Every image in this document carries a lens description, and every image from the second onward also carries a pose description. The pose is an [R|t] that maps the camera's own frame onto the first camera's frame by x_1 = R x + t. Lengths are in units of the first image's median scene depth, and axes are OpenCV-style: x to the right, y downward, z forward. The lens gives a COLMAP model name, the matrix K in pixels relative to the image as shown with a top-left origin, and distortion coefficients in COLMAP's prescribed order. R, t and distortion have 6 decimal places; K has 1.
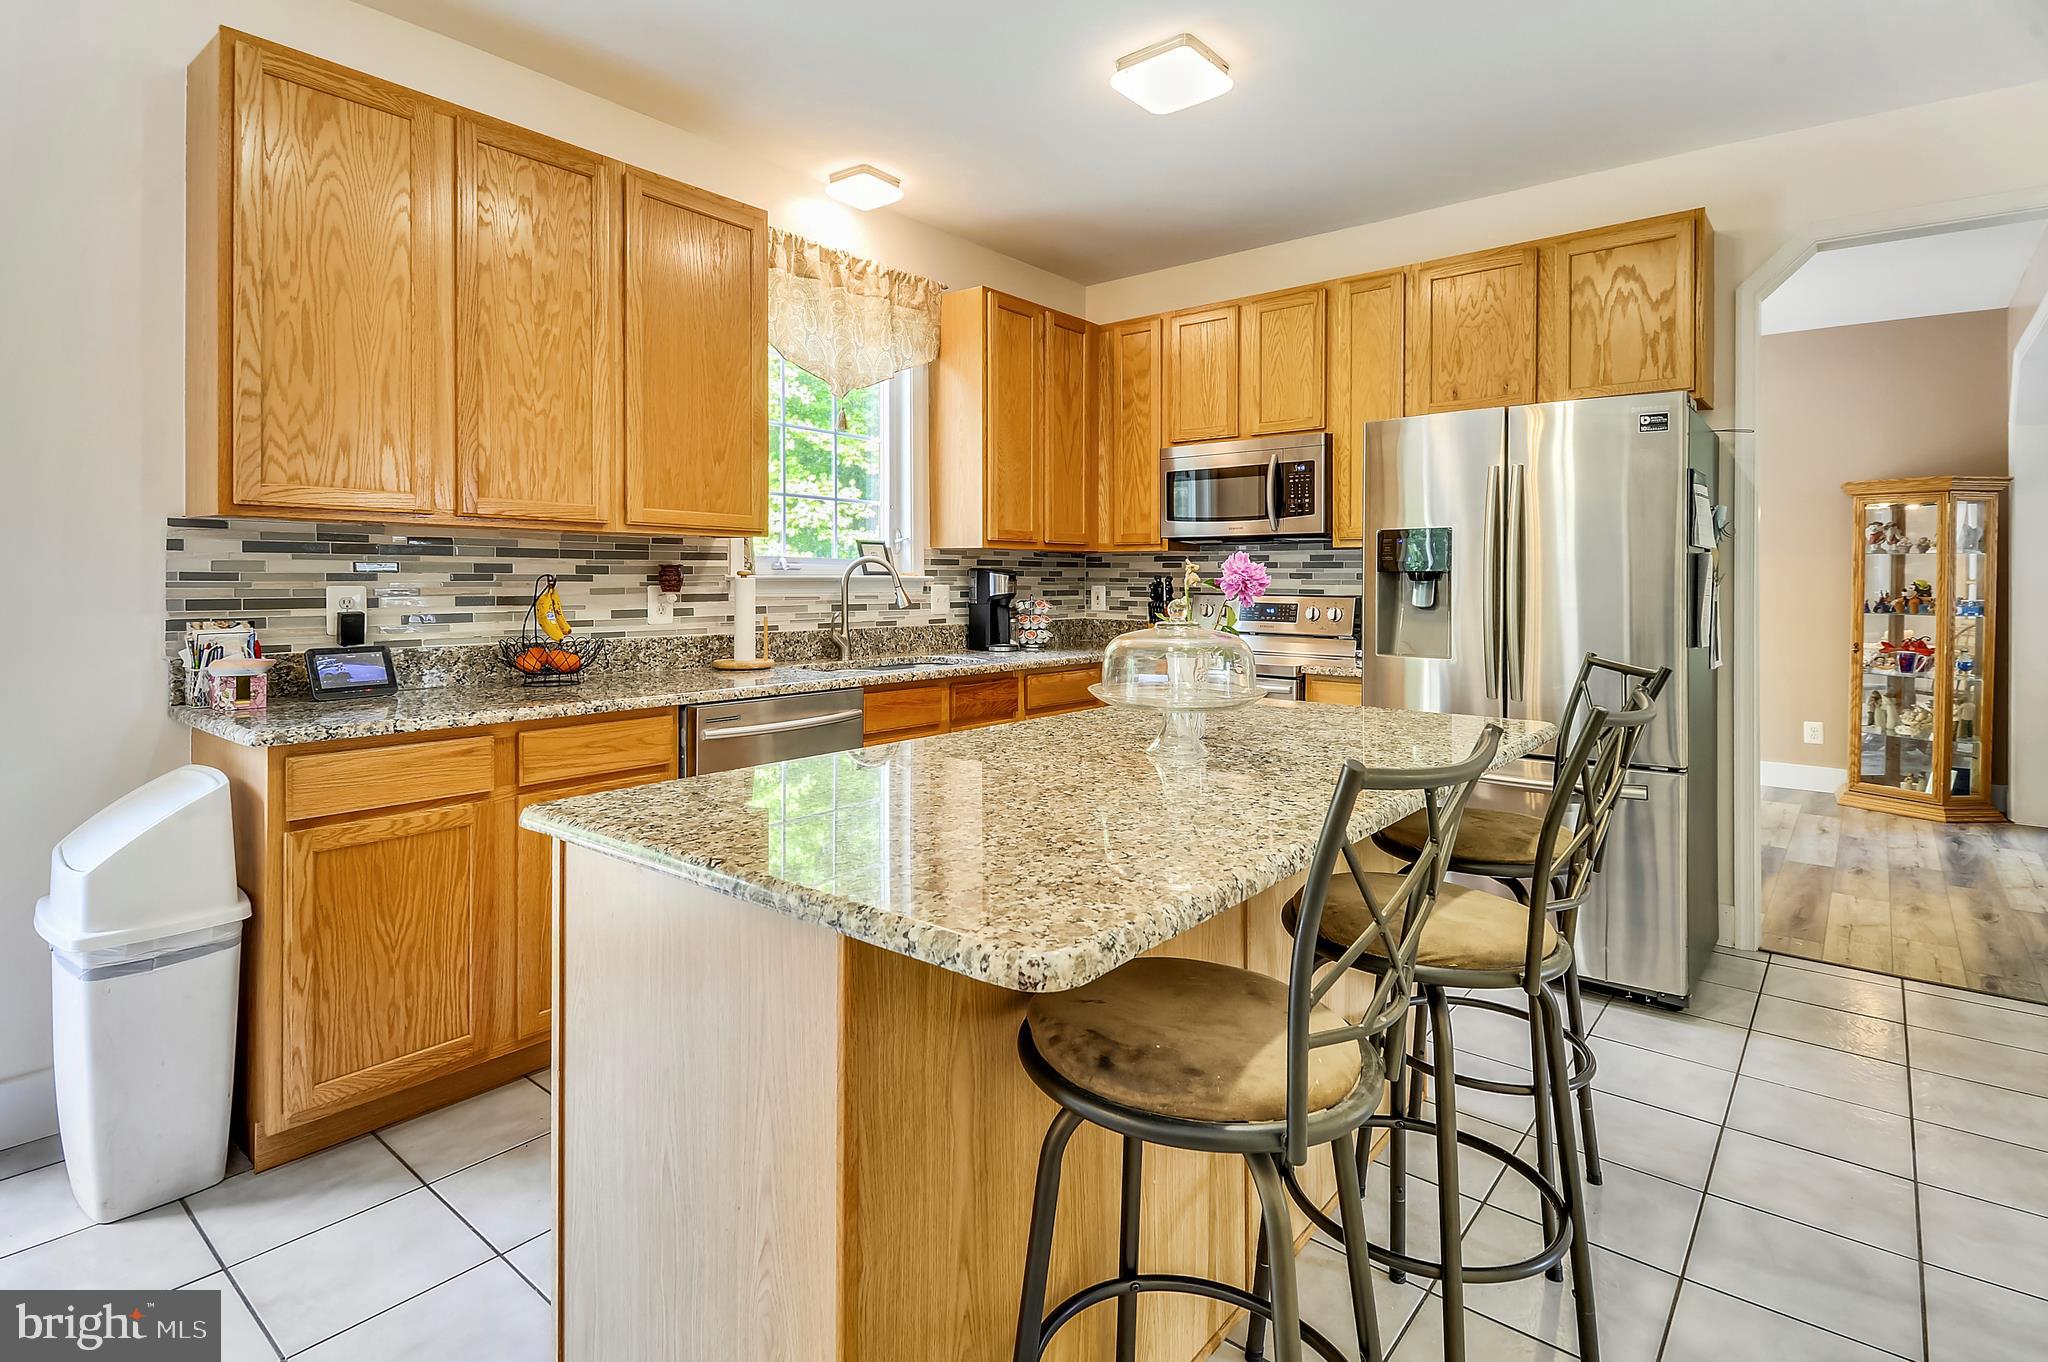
lens RADIAL K [[1021.2, 0, 1016.7], [0, 1021.2, 619.3], [0, 0, 1]] dist [0.025252, -0.001140]
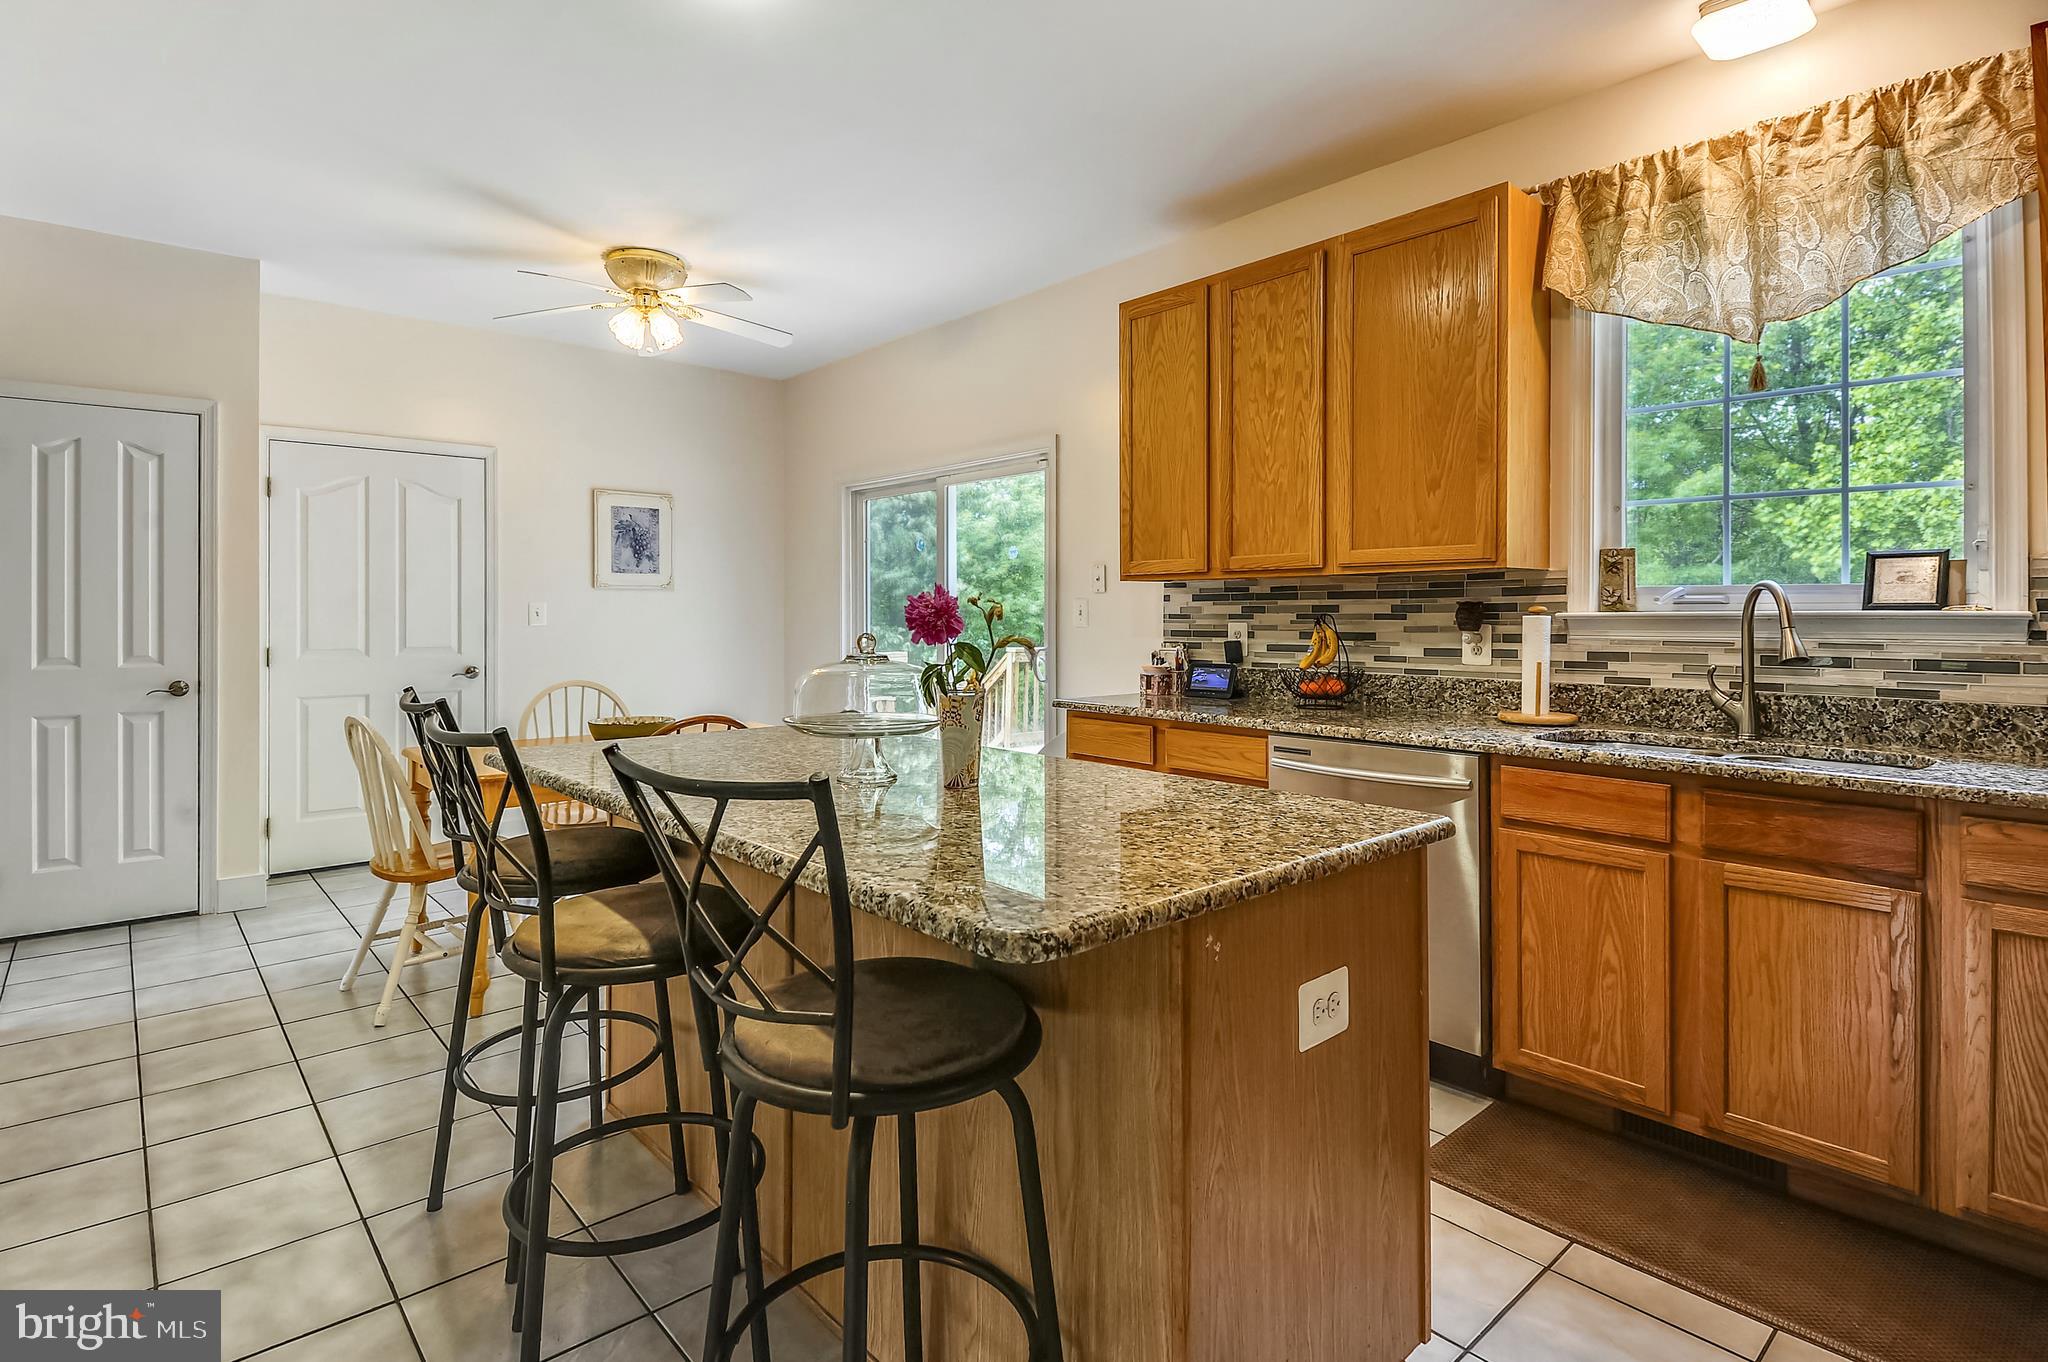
lens RADIAL K [[1040.0, 0, 1016.4], [0, 1040.0, 624.1], [0, 0, 1]] dist [0.000442, -0.000856]
pose [[-0.177982, 0.003569, -0.984027, 0.645170], [-0.039344, 0.999168, 0.010740, -0.025819], [0.983247, 0.040627, -0.177693, 0.730447]]
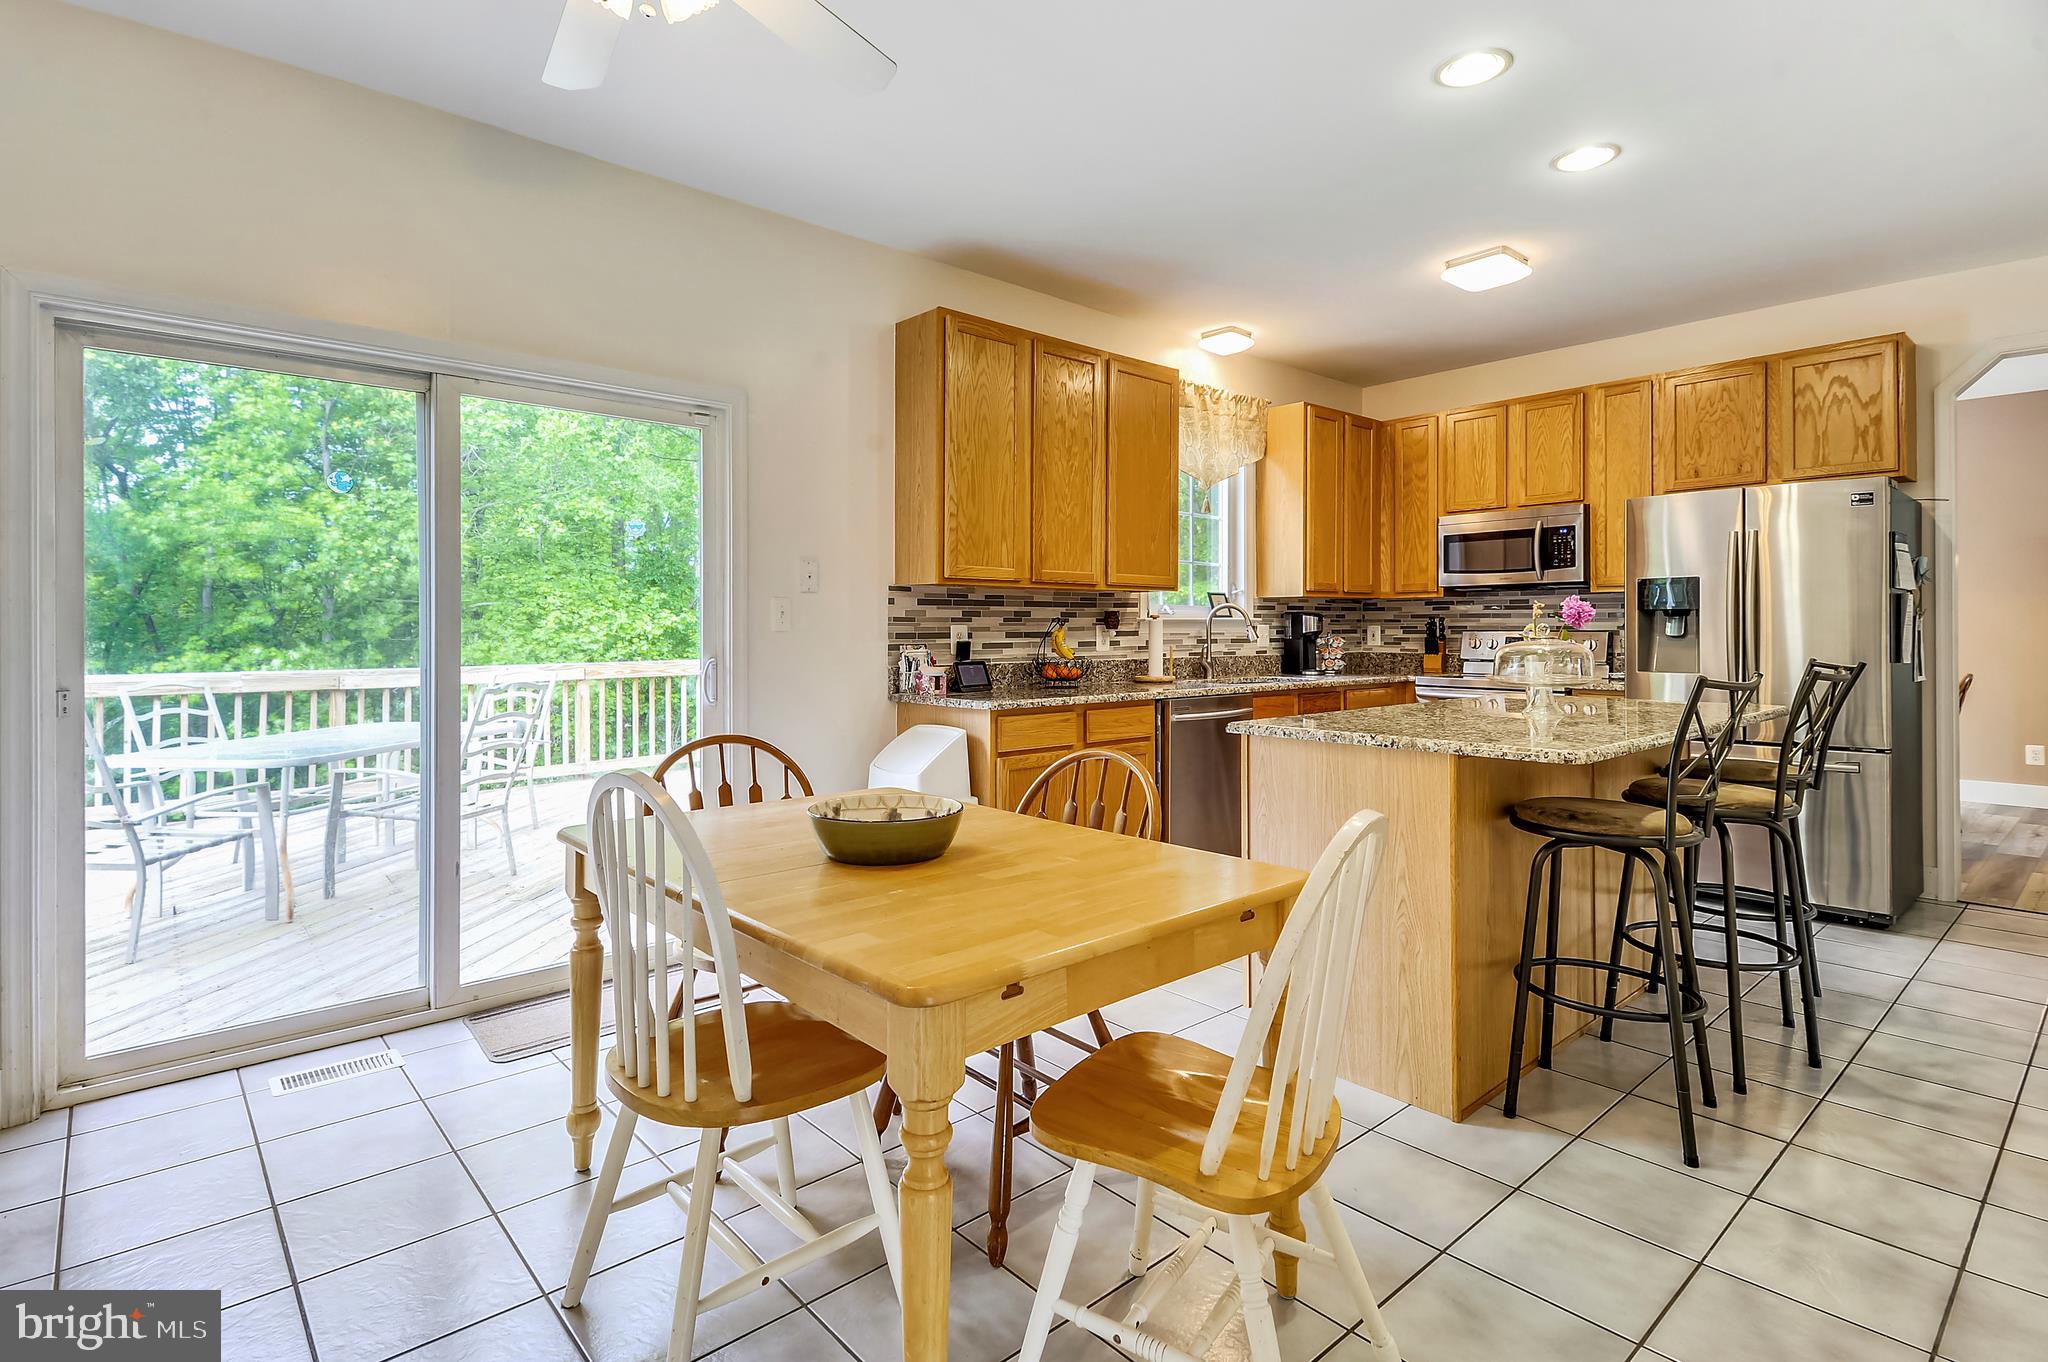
lens RADIAL K [[998.5, 0, 1015.1], [0, 998.5, 659.2], [0, 0, 1]] dist [0.036523, -0.024385]
pose [[0.986693, -0.003077, -0.162568, -0.230964], [0.001593, 0.999956, -0.009259, 0.028304], [0.162589, 0.008877, 0.986654, -0.425764]]
